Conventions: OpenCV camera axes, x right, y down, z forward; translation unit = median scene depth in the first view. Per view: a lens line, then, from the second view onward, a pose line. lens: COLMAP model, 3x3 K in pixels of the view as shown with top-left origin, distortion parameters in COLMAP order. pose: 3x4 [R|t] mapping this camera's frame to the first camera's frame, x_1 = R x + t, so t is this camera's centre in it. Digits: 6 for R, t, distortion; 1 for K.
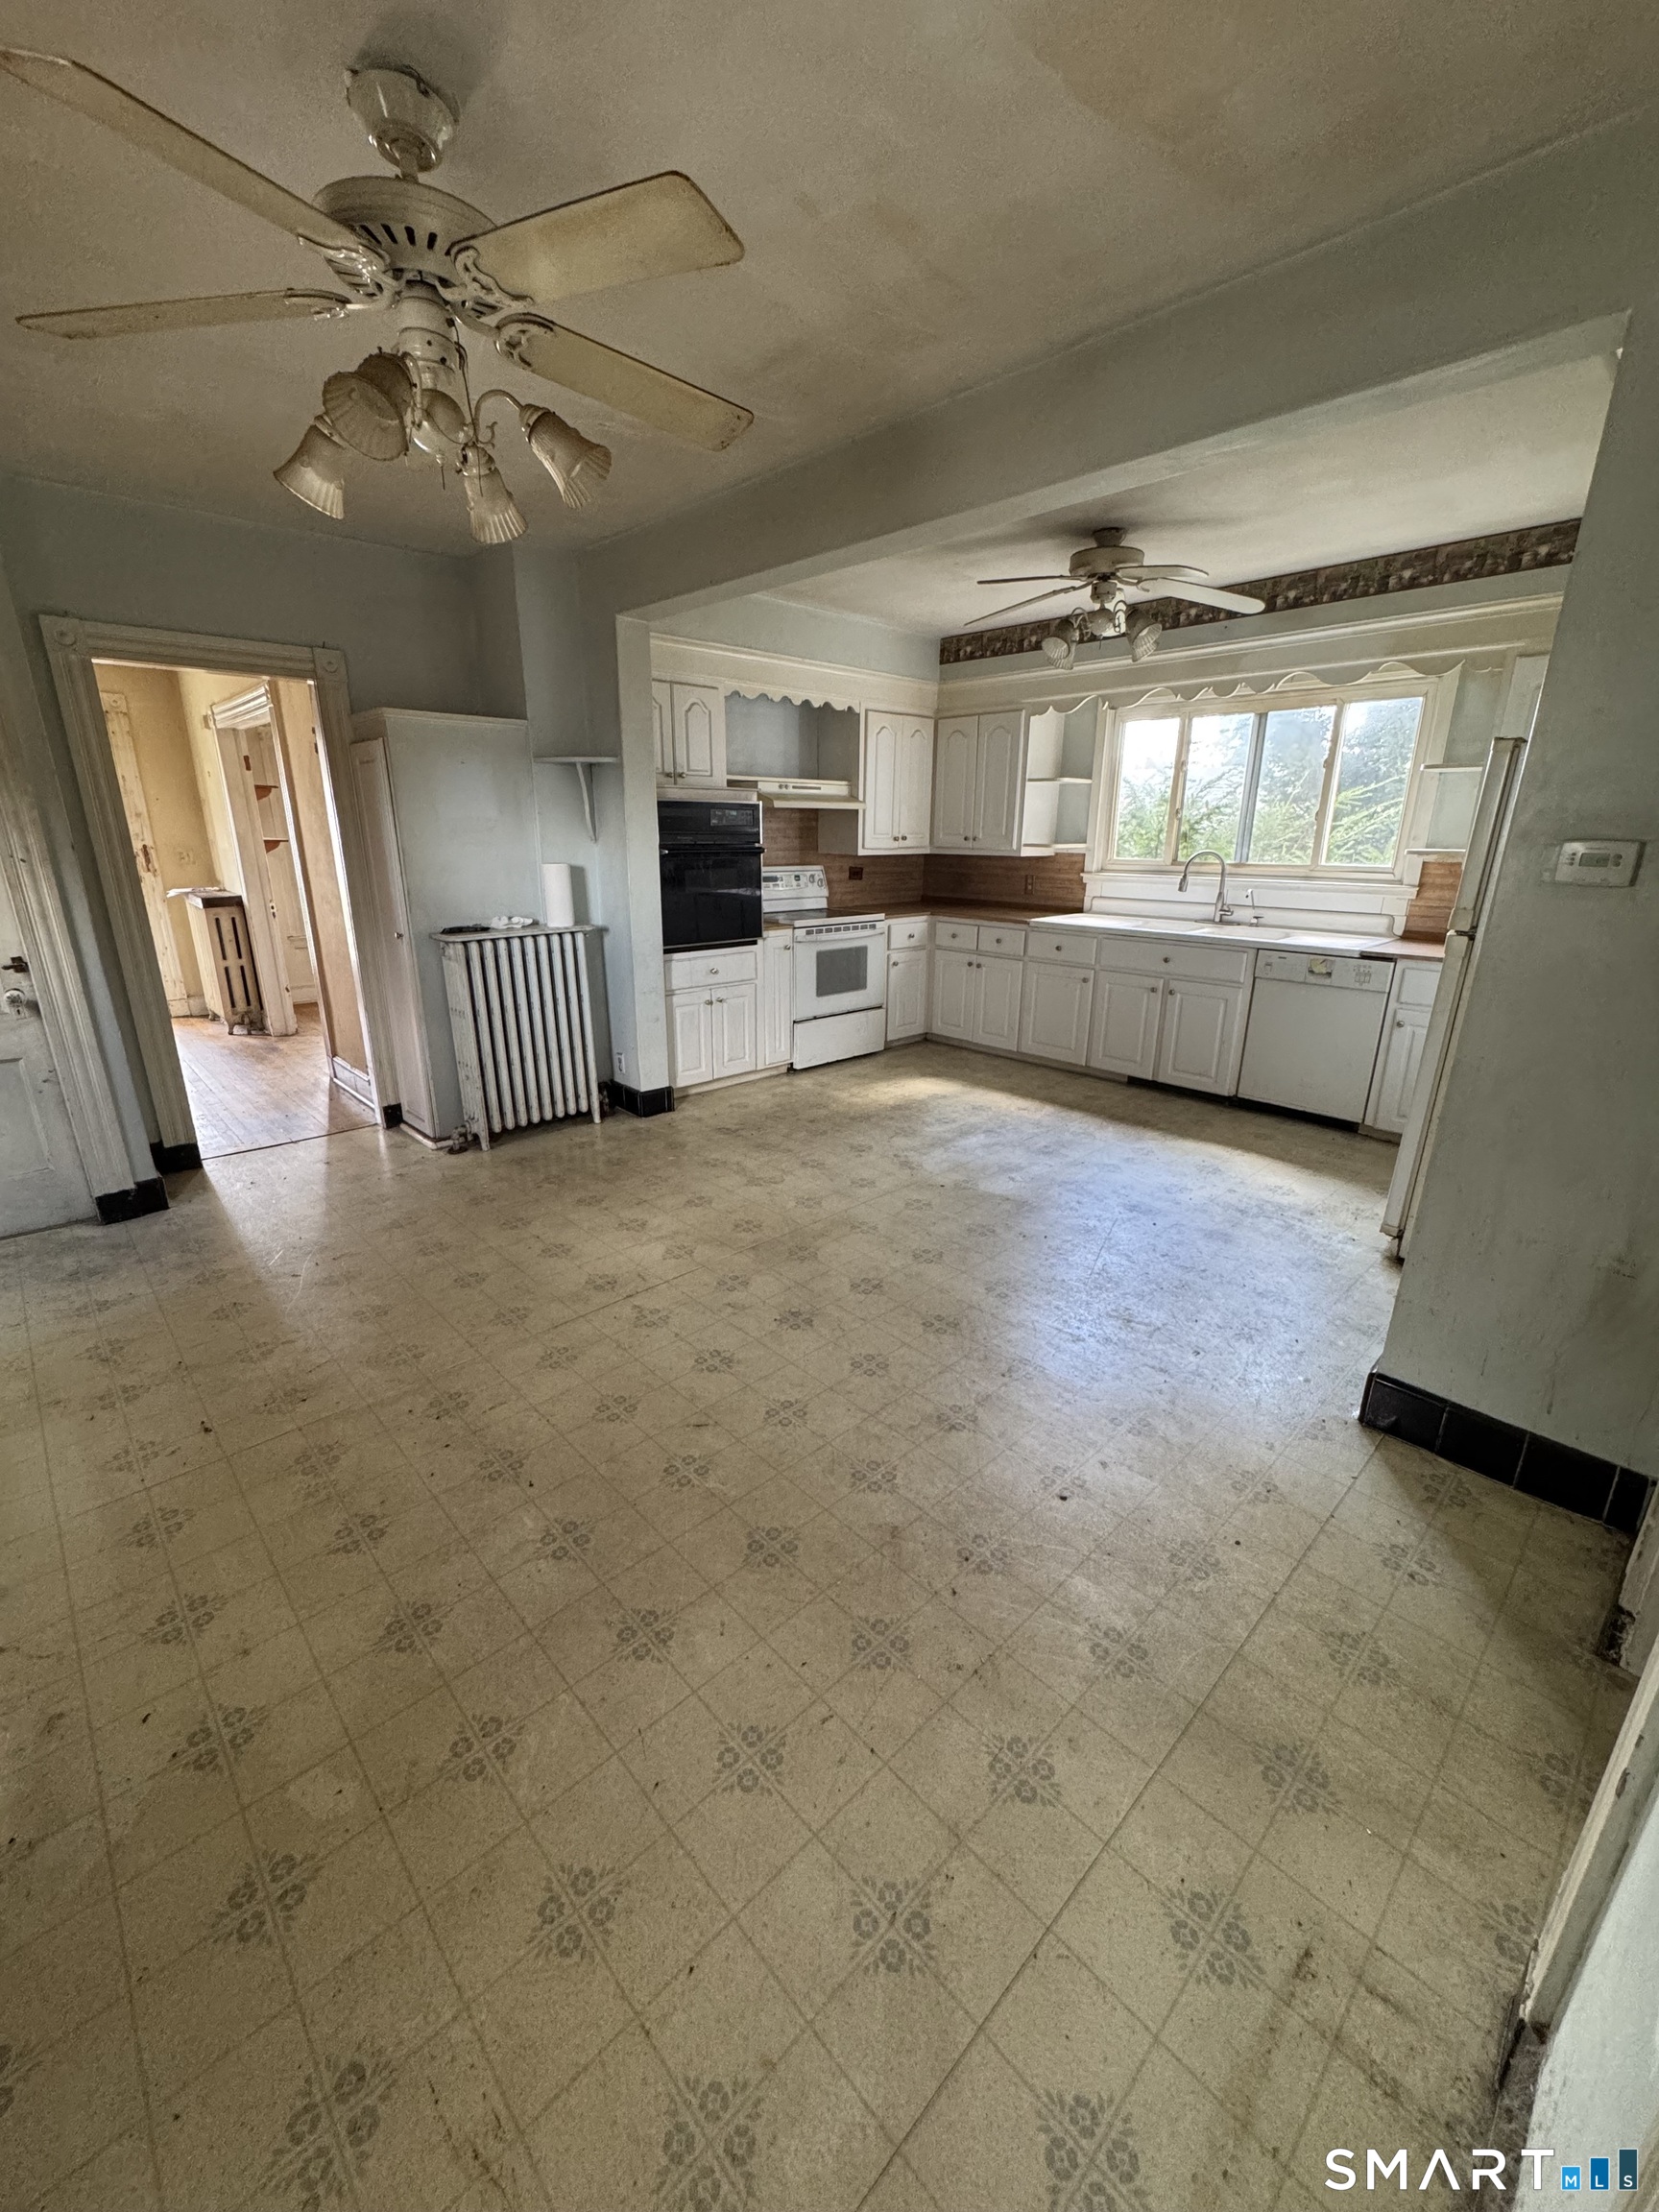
lens RADIAL K [[879.8, 0, 828.3], [0, 879.8, 1105.2], [0, 0, 1]] dist [-0.001947, 0.000626]
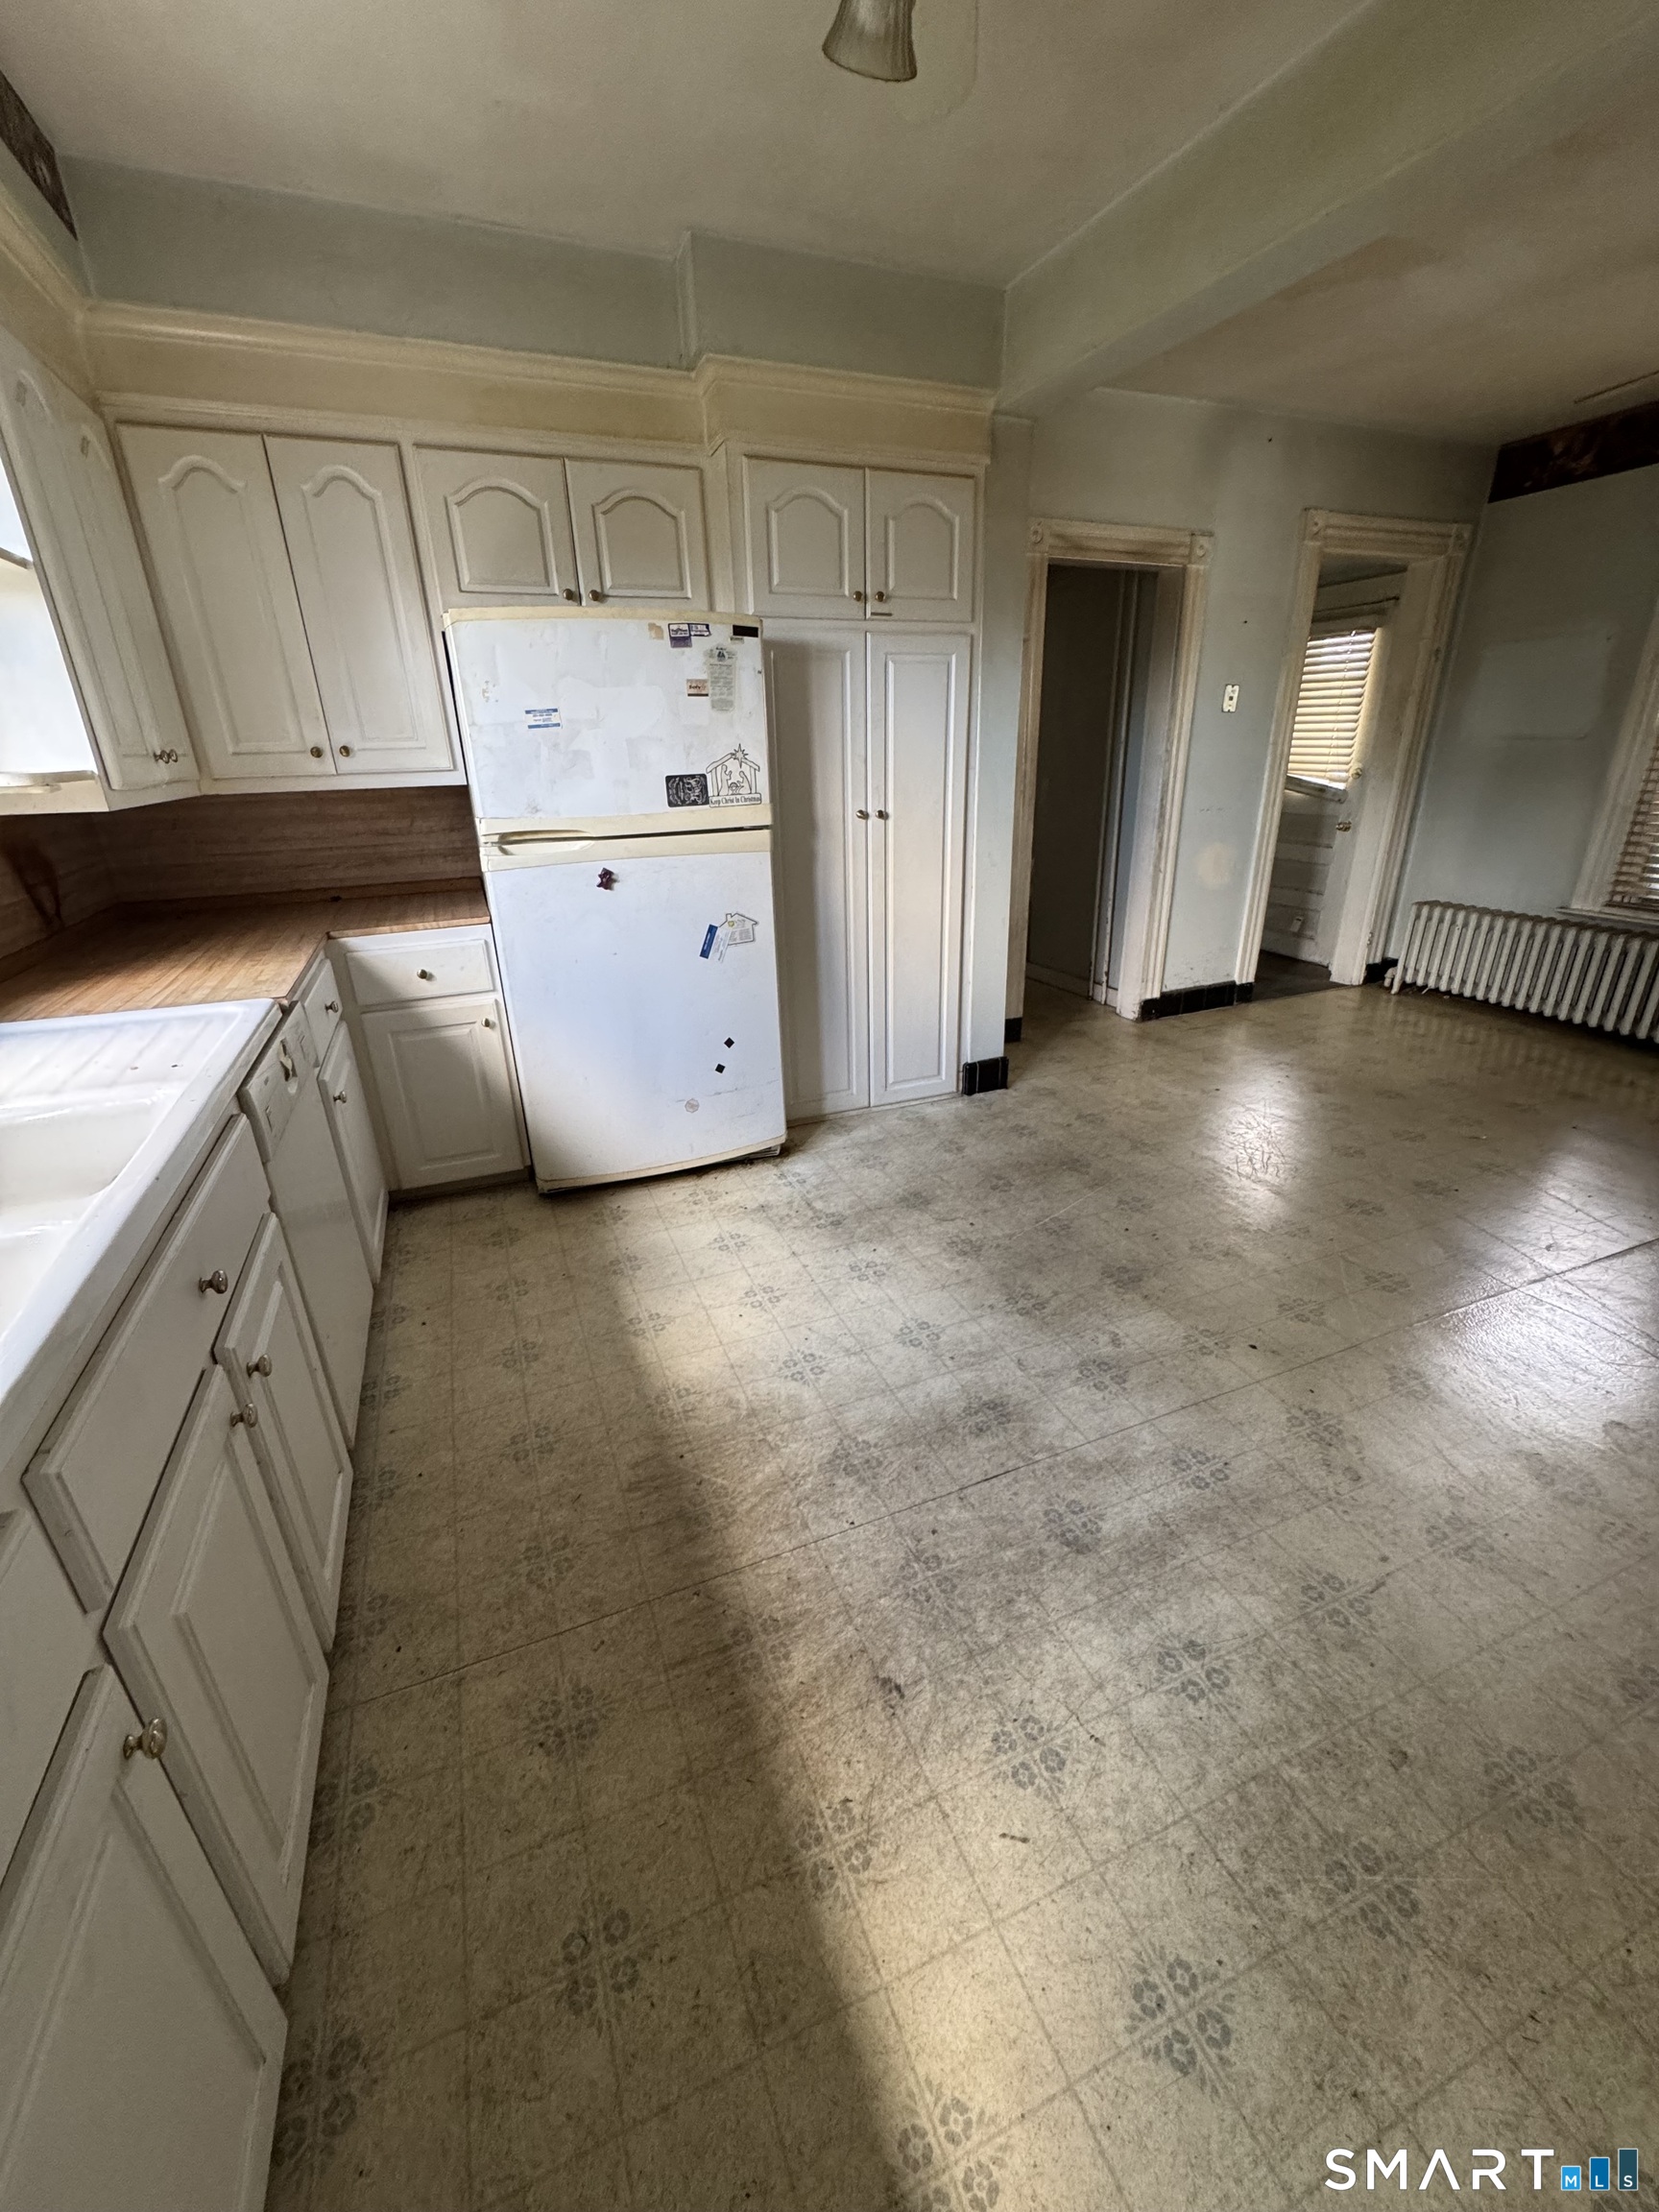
lens RADIAL K [[879.8, 0, 826.1], [0, 879.8, 1105.4], [0, 0, 1]] dist [-0.001947, 0.000626]
pose [[-0.930305, -0.125011, 0.344825, 0.172936], [0.128045, 0.770287, 0.624709, -0.347367], [-0.343710, 0.625323, -0.700595, 1.150563]]
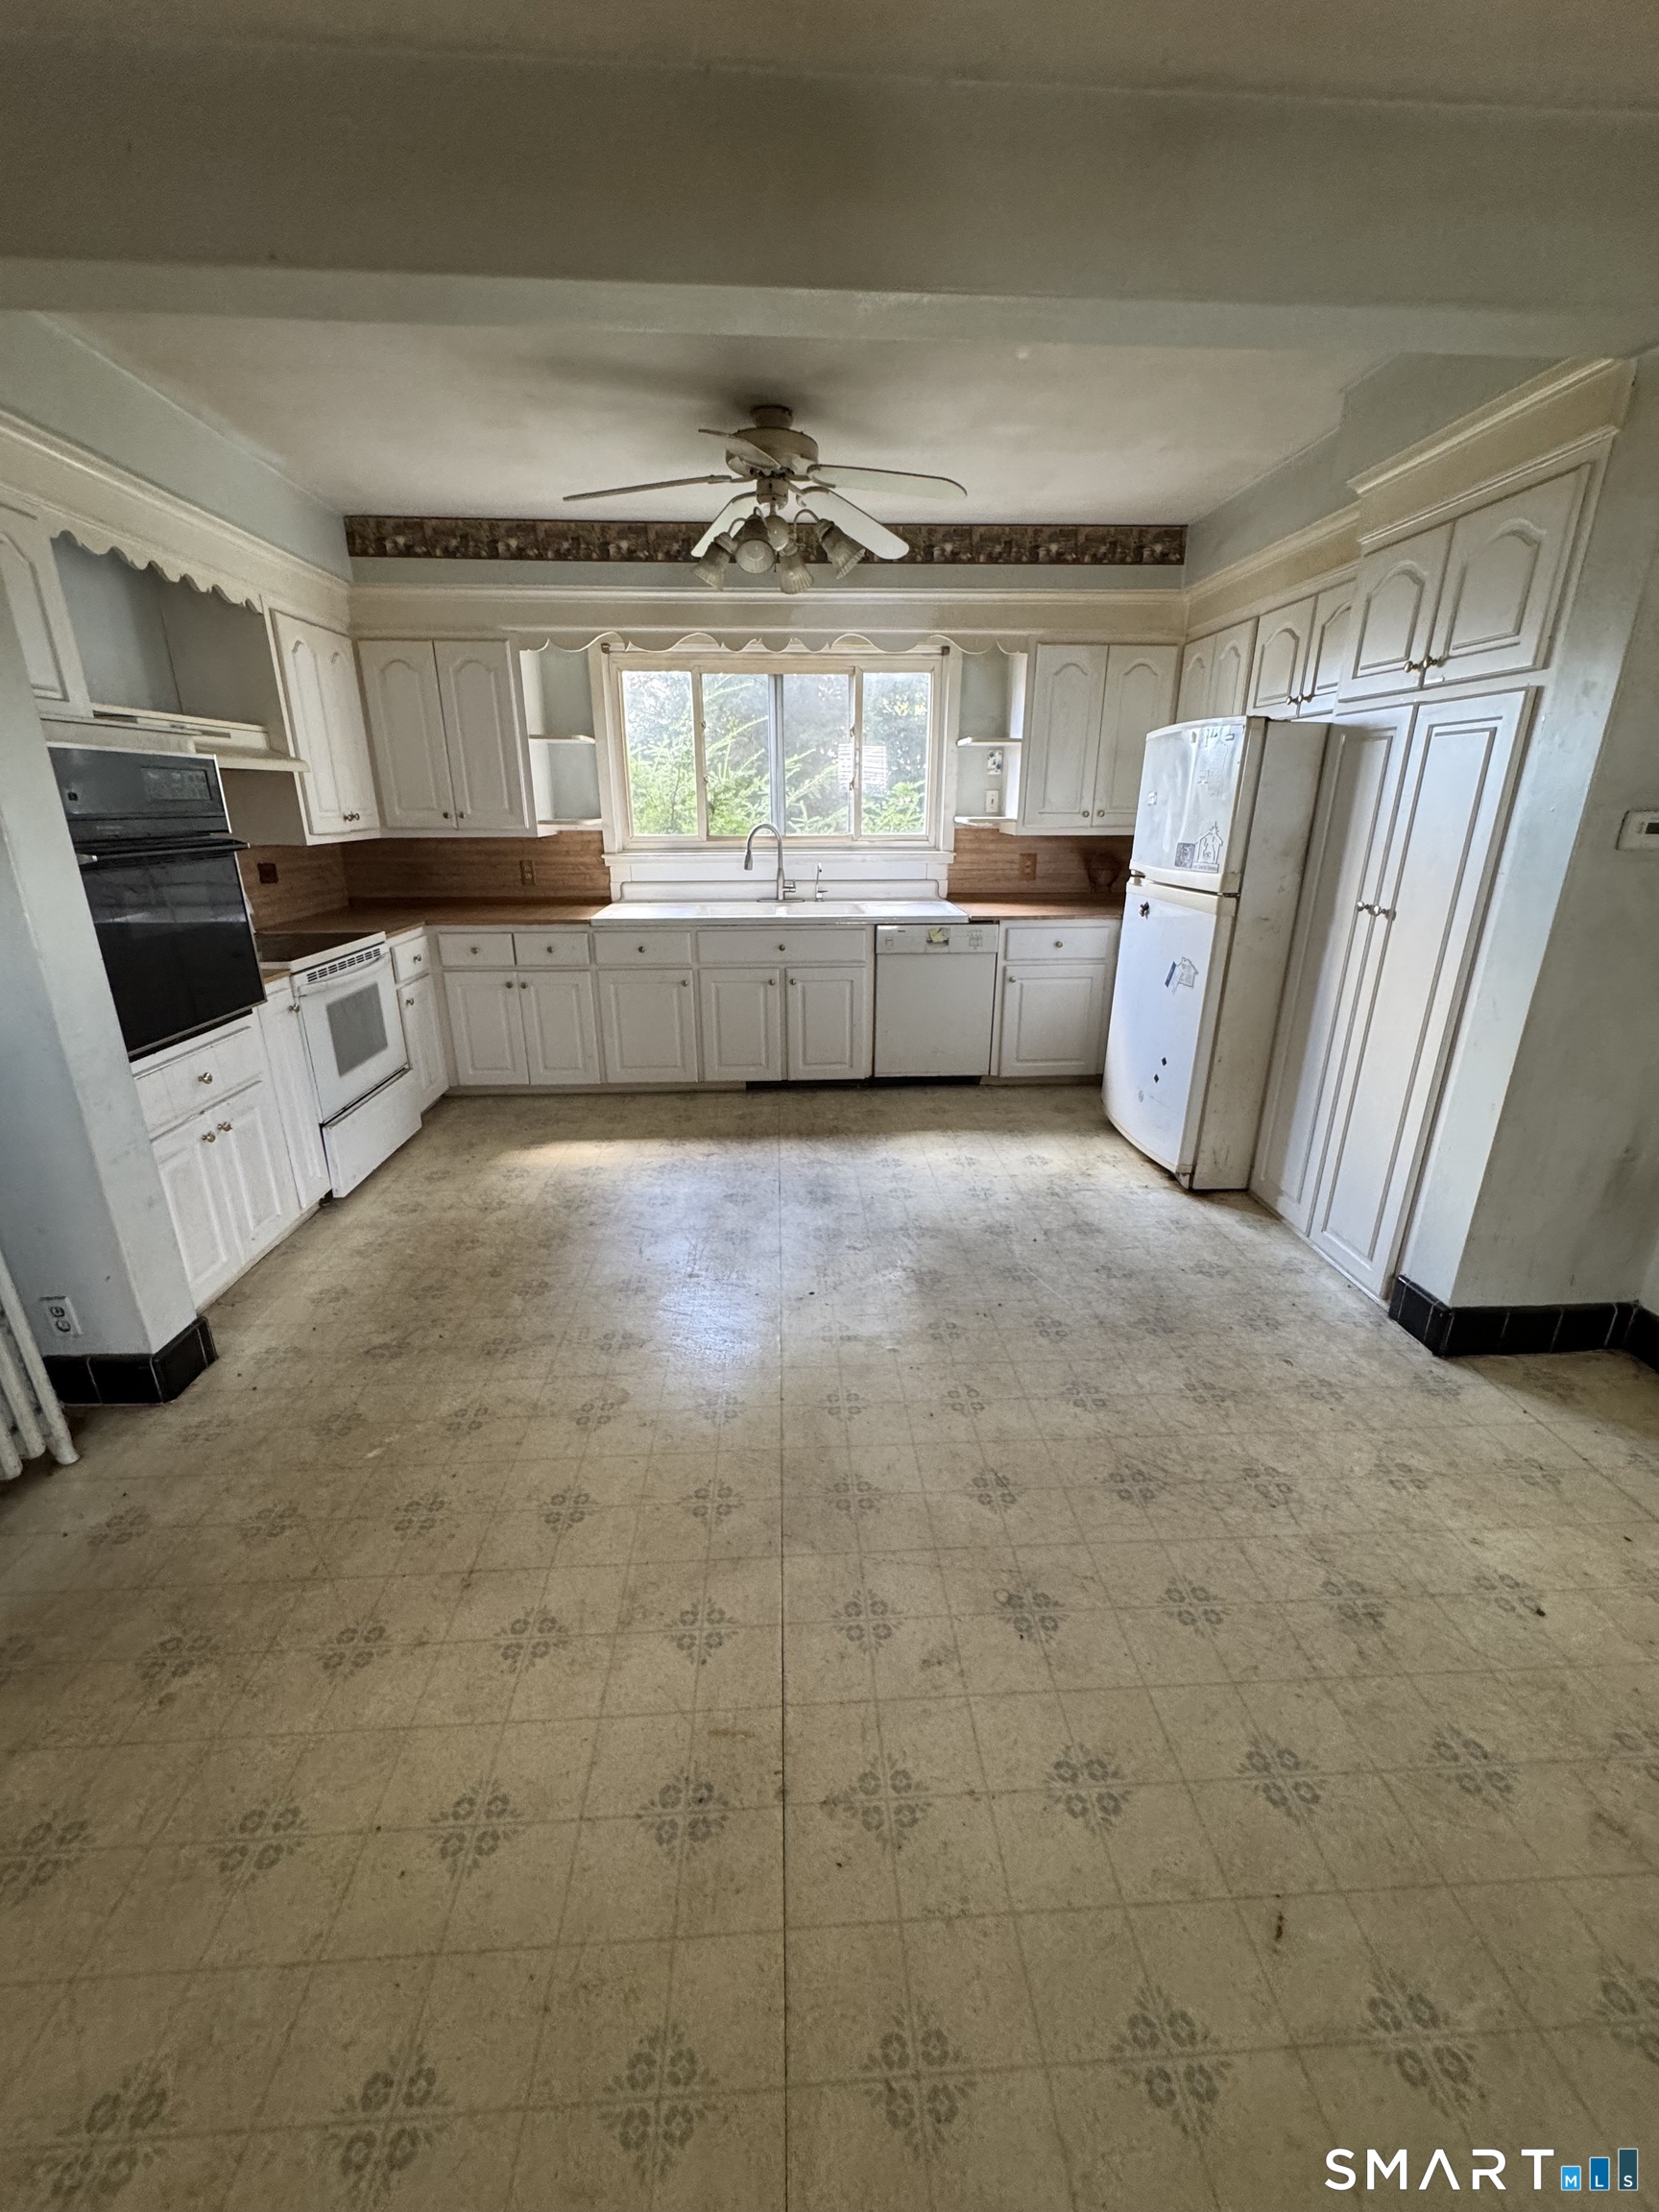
lens RADIAL K [[879.8, 0, 827.5], [0, 879.8, 1104.5], [0, 0, 1]] dist [-0.001947, 0.000626]
pose [[0.648283, -0.255636, 0.717203, -0.287369], [0.232954, 0.963376, 0.132812, -0.127546], [-0.724888, 0.080976, 0.684091, 0.390910]]
